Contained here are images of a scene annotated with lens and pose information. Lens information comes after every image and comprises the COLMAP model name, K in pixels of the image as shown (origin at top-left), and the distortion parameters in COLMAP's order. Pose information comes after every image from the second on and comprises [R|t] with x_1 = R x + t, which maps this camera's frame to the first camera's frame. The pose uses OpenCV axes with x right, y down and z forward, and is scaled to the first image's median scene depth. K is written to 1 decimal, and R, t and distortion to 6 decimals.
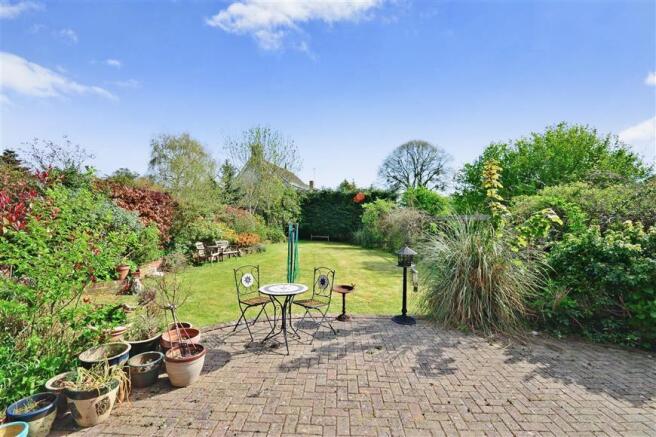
lens RADIAL K [[287.1, 0, 330.0], [0, 287.1, 219.7], [0, 0, 1]] dist [-0.002501, -0.000584]
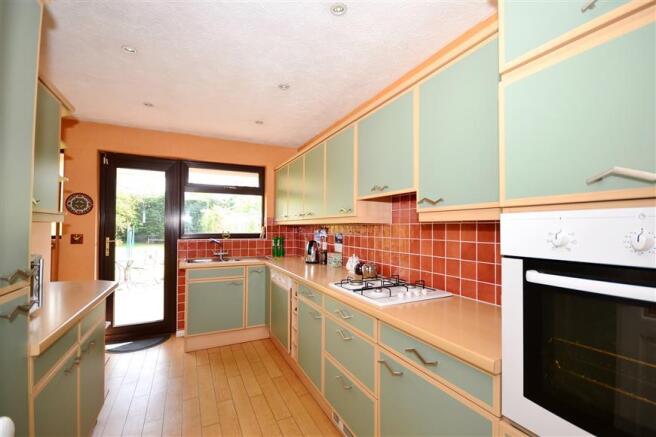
lens RADIAL K [[283.9, 0, 328.0], [0, 283.9, 218.5], [0, 0, 1]] dist [-0.001185, -0.000070]
pose [[0.879630, 0.006559, 0.475613, 0.020794], [0.001368, 0.999866, -0.016320, -0.000555], [-0.475656, 0.015006, 0.879503, -0.219602]]
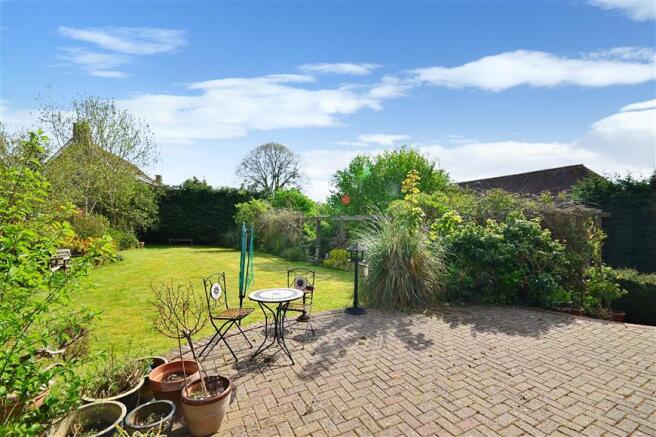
lens RADIAL K [[287.1, 0, 330.0], [0, 287.1, 219.7], [0, 0, 1]] dist [-0.002501, -0.000584]
pose [[0.872533, -0.002286, 0.488549, -0.081598], [0.003699, 0.999991, -0.001927, 0.000999], [-0.488541, 0.003488, 0.872534, 0.021777]]
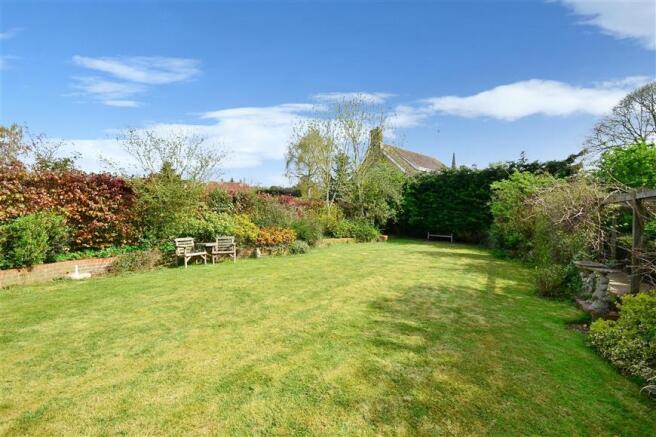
lens RADIAL K [[287.1, 0, 330.0], [0, 287.1, 219.7], [0, 0, 1]] dist [-0.002501, -0.000584]
pose [[0.825805, -0.005596, -0.563928, 0.177384], [0.009695, 0.999944, 0.004275, 0.016645], [0.563872, -0.008997, 0.825813, 0.315332]]
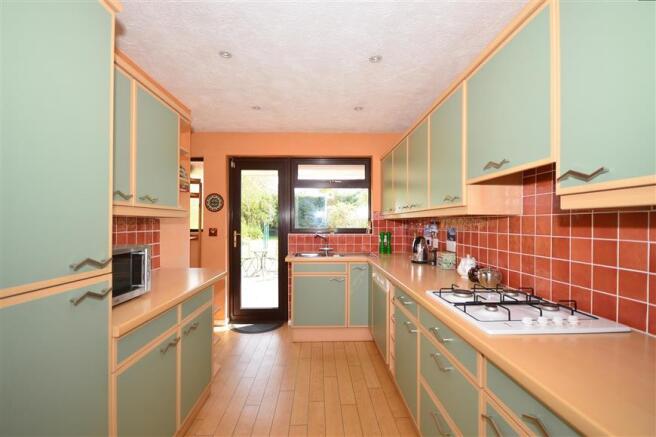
lens RADIAL K [[287.1, 0, 330.0], [0, 287.1, 219.7], [0, 0, 1]] dist [-0.002501, -0.000584]
pose [[0.997301, -0.011353, 0.072533, 0.035265], [0.011257, 0.999935, 0.001731, 0.000243], [-0.072548, -0.000910, 0.997364, -0.210298]]
